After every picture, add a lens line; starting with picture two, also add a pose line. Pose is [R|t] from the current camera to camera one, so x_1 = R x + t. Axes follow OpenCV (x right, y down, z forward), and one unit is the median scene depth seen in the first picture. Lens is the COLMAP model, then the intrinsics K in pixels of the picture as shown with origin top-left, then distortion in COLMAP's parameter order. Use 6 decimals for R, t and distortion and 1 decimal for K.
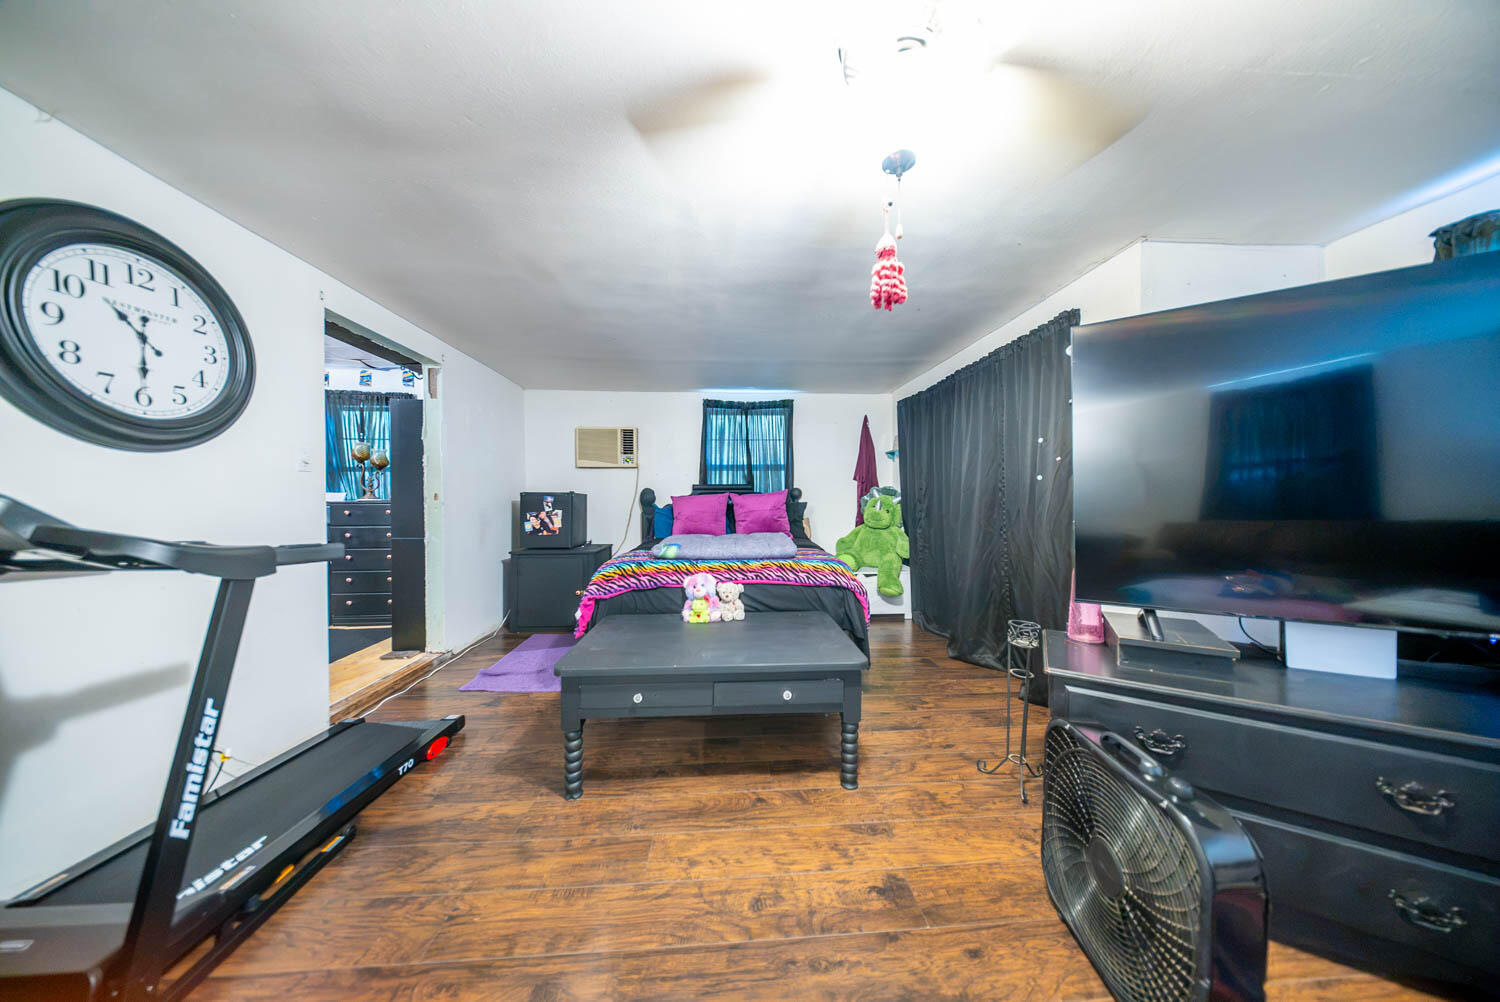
lens RADIAL K [[441.6, 0, 751.7], [0, 441.6, 505.1], [0, 0, 1]] dist [0.003733, -0.001531]
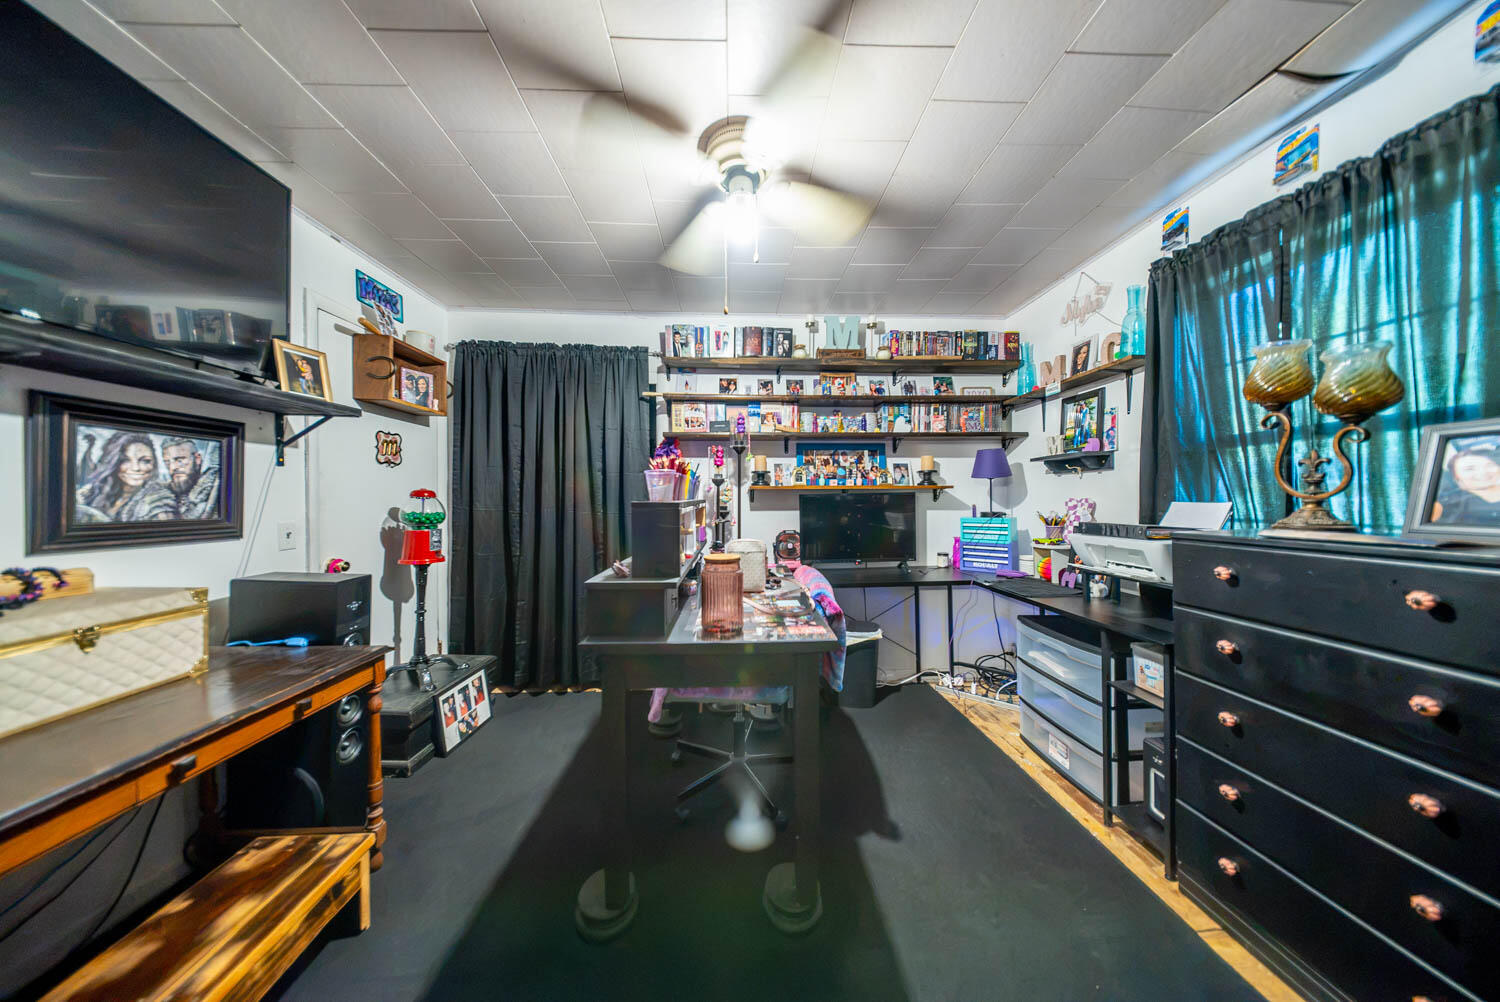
lens RADIAL K [[441.6, 0, 750.7], [0, 441.6, 498.1], [0, 0, 1]] dist [0.003733, -0.001531]
pose [[-0.033180, -0.001658, -0.999448, -0.553844], [-0.009412, 0.999955, -0.001347, -0.029485], [0.999405, 0.009362, -0.033195, 0.633294]]
